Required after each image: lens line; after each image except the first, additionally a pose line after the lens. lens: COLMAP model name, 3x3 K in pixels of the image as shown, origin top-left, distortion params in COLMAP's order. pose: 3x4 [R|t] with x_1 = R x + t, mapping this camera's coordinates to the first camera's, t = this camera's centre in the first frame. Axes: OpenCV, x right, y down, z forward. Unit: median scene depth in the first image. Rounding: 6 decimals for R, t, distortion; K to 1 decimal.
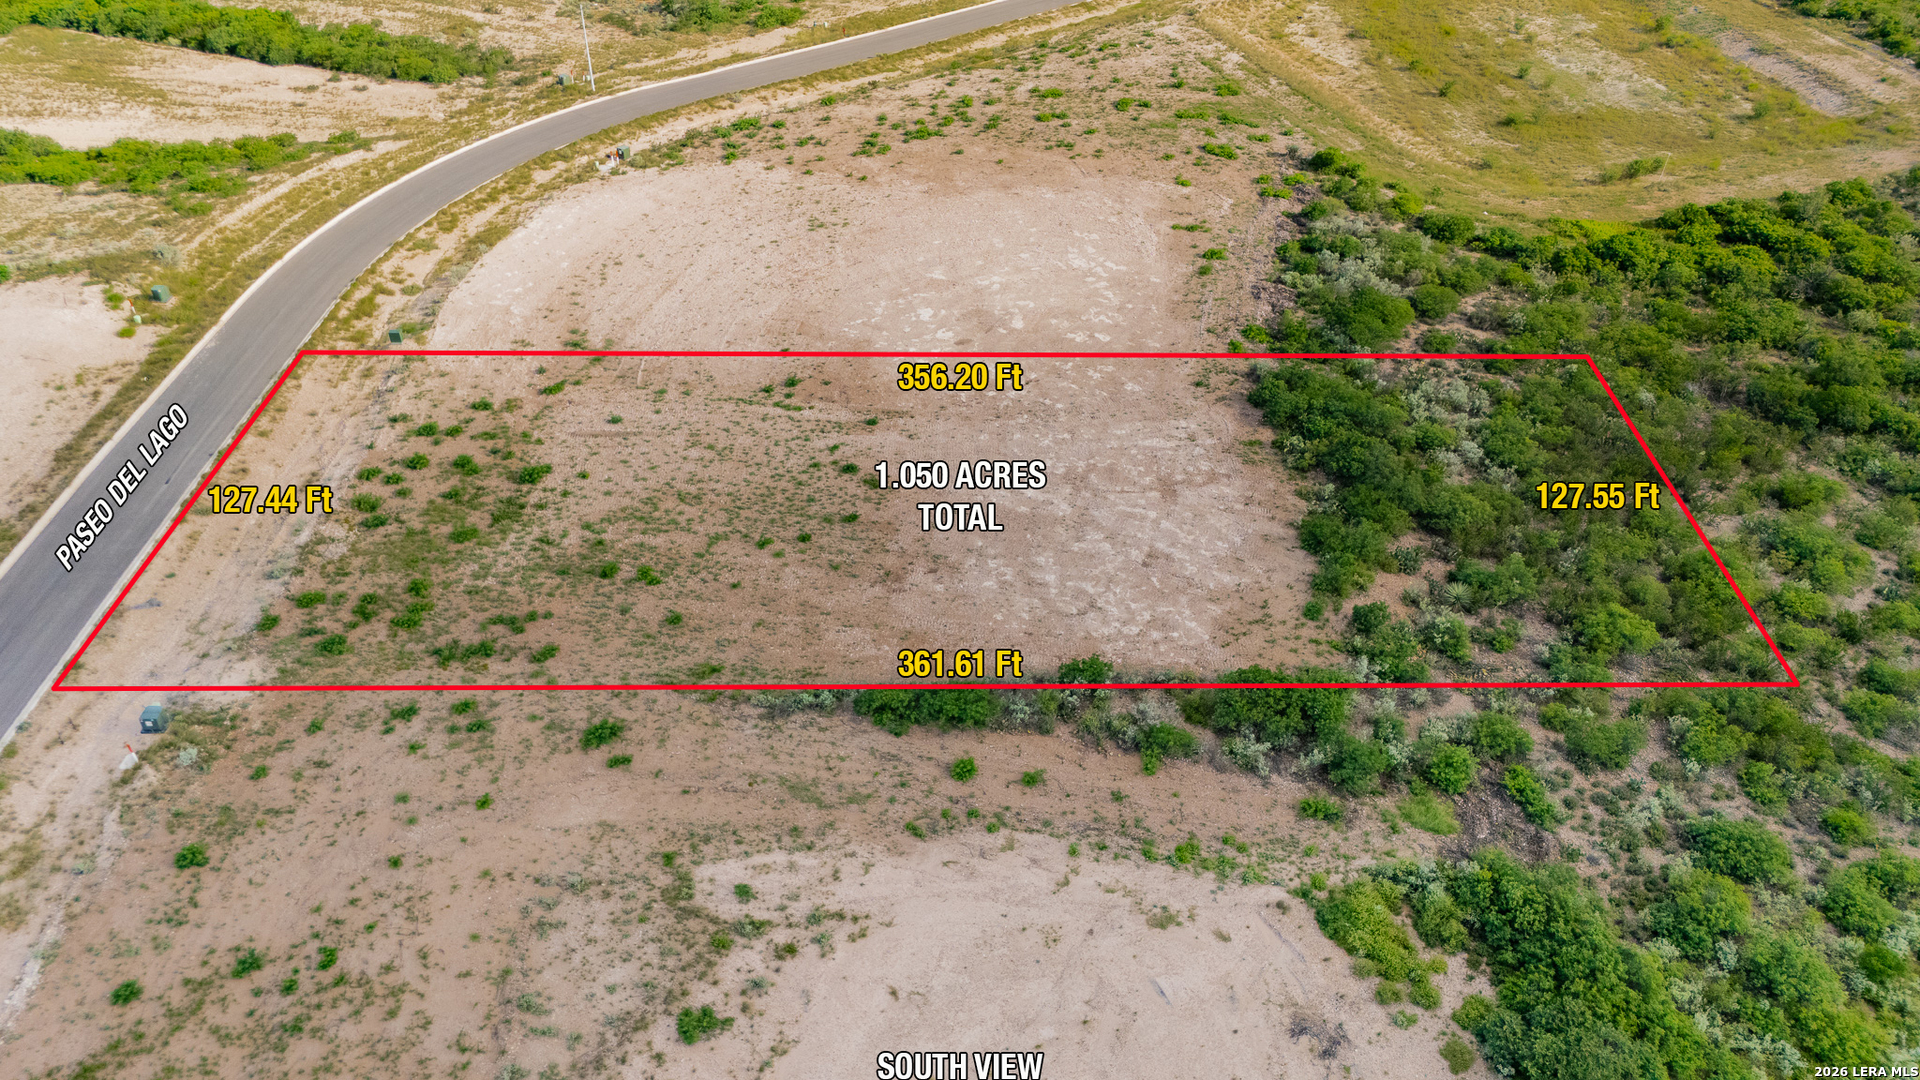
lens RADIAL K [[1418.5, 0, 951.6], [0, 1418.5, 532.4], [0, 0, 1]] dist [0.078457, -0.078046]
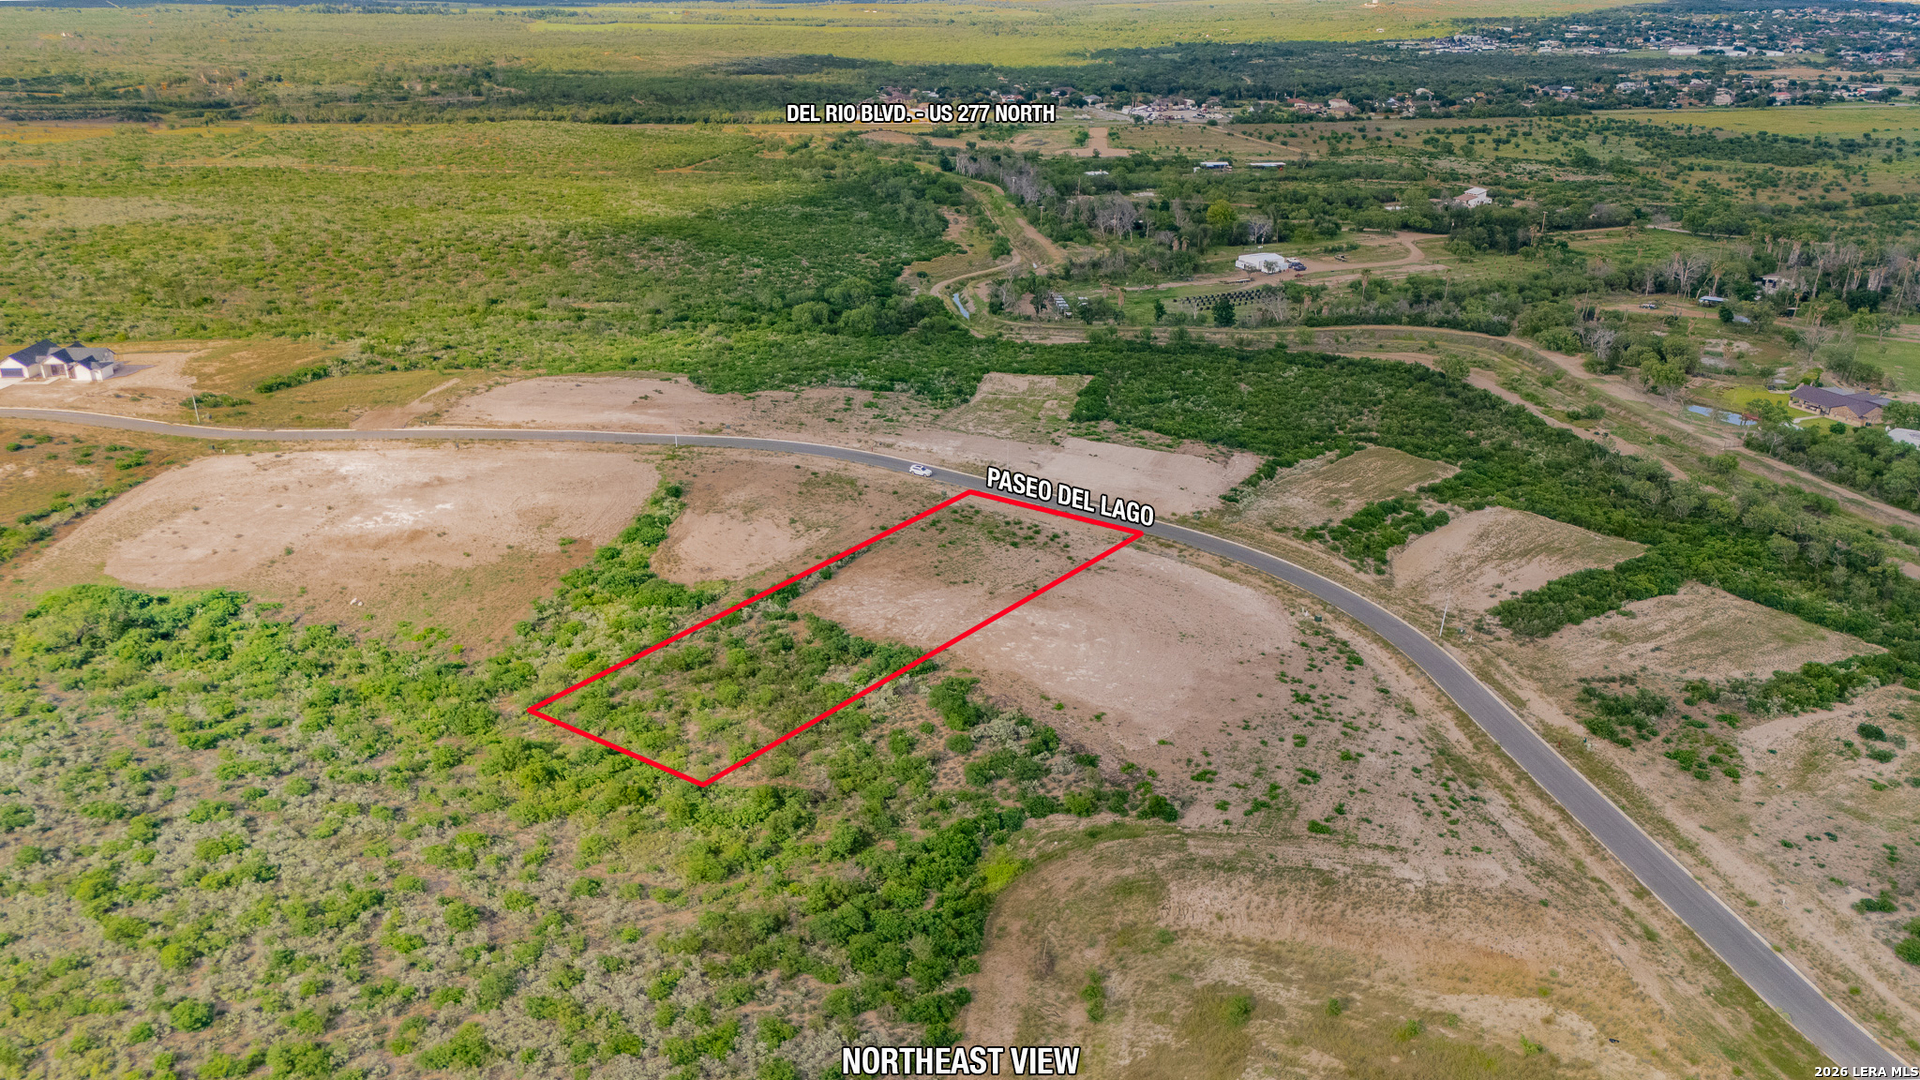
lens RADIAL K [[1450.6, 0, 950.4], [0, 1450.6, 540.3], [0, 0, 1]] dist [0.080445, -0.079228]
pose [[-0.540491, 0.285546, -0.791412, 2.430657], [-0.526359, 0.619069, 0.582838, -1.949031], [0.656365, 0.731585, -0.184302, 1.644617]]
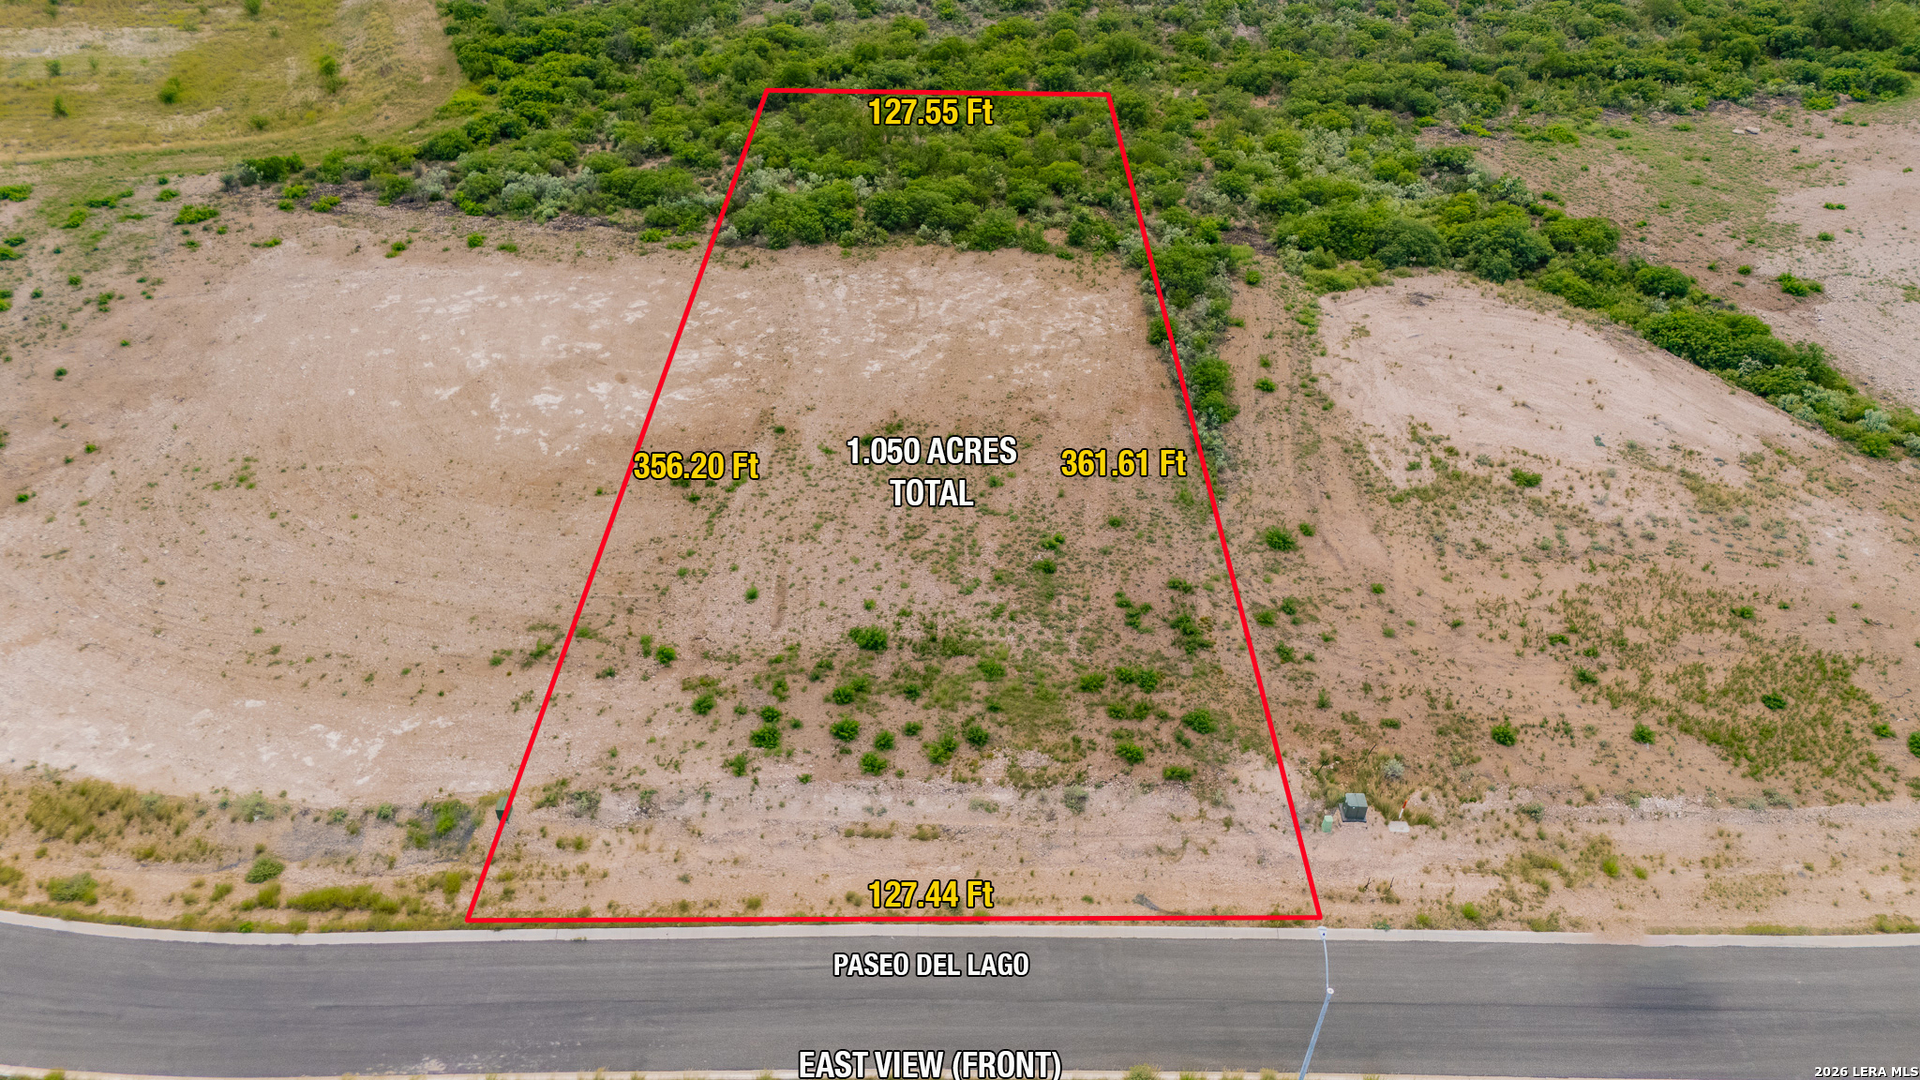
lens RADIAL K [[1418.5, 0, 951.6], [0, 1418.5, 532.4], [0, 0, 1]] dist [0.078457, -0.078046]
pose [[0.033346, -0.628539, 0.777063, -1.040724], [0.585548, 0.642370, 0.494463, -0.542644], [-0.809952, 0.438519, 0.389460, 0.666939]]
